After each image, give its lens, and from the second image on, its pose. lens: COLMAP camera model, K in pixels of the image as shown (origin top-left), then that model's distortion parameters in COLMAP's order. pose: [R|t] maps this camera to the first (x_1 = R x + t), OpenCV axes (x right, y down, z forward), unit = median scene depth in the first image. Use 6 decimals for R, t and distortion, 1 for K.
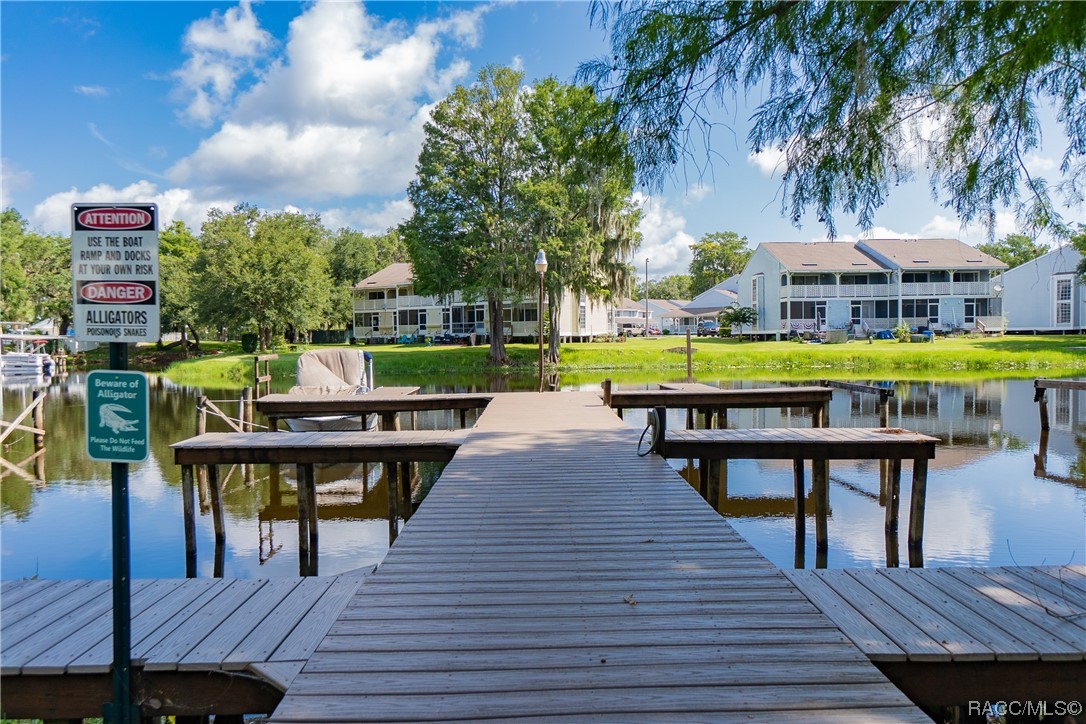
lens RADIAL K [[767.2, 0, 543.0], [0, 767.2, 362.0], [0, 0, 1]] dist [0.000579, 0.001668]
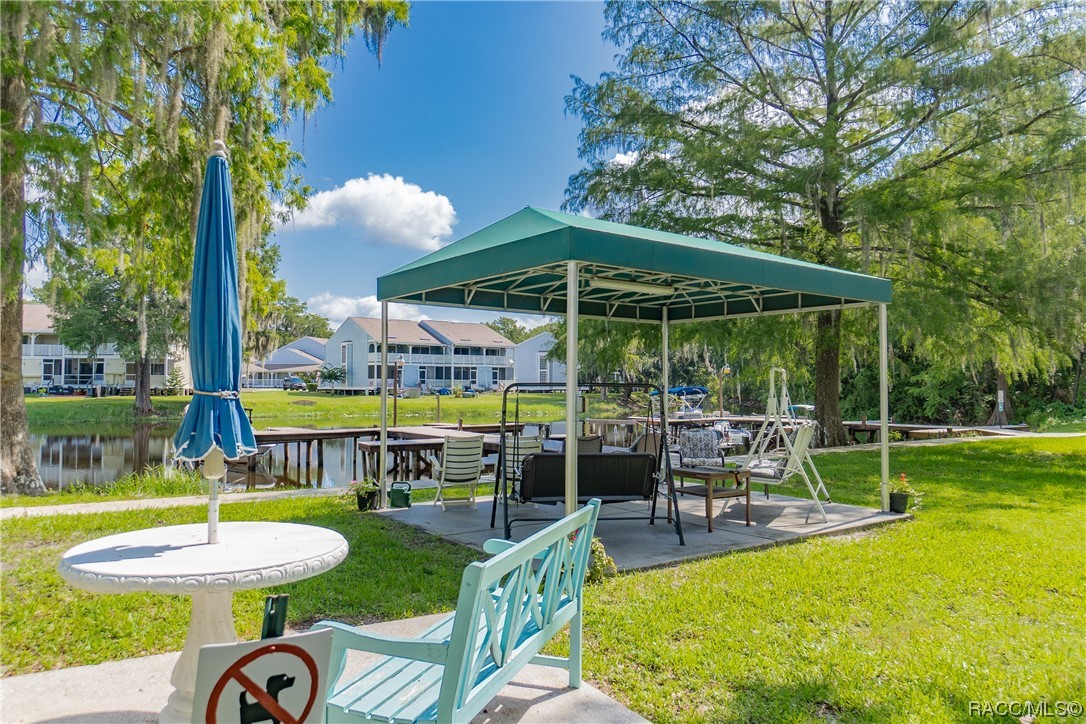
lens RADIAL K [[715.8, 0, 543.0], [0, 715.8, 362.0], [0, 0, 1]] dist [-0.035132, 0.005534]
pose [[0.809837, 0.037223, 0.585473, -0.155417], [0.004259, 0.997586, -0.069316, 0.000422], [-0.586639, 0.058629, 0.807723, -0.135302]]
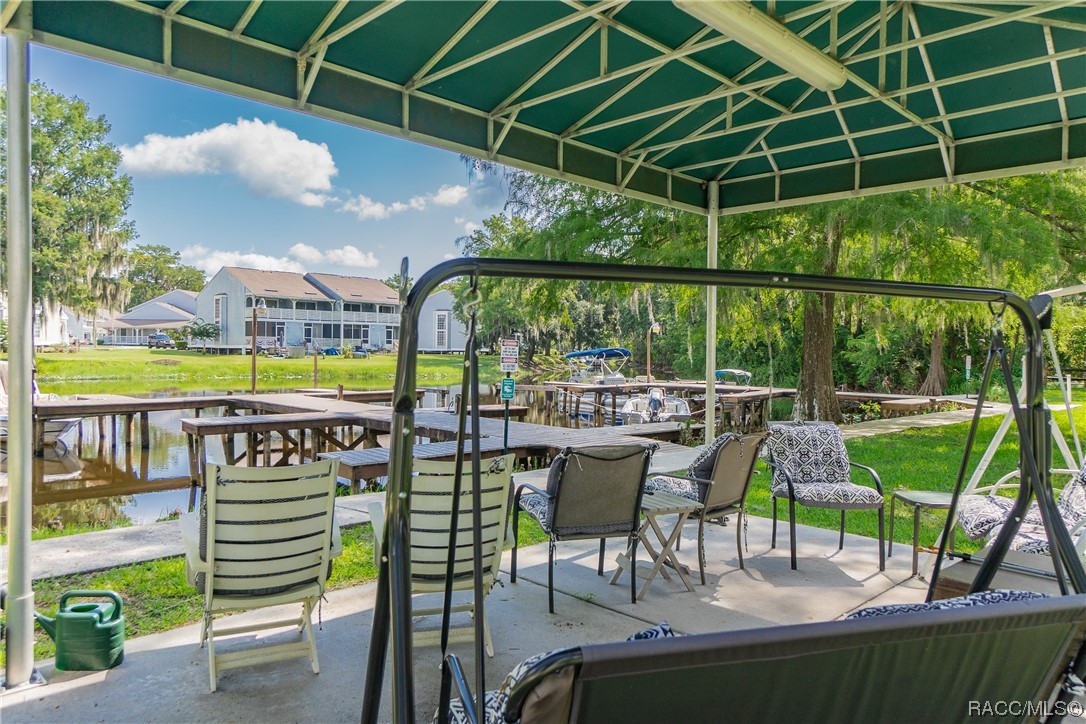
lens RADIAL K [[715.8, 0, 543.0], [0, 715.8, 362.0], [0, 0, 1]] dist [-0.035132, 0.005534]
pose [[0.716702, 0.013779, 0.697243, -0.113885], [-0.002823, 0.999854, -0.016857, -0.000246], [-0.697374, 0.010113, 0.716637, -0.070700]]
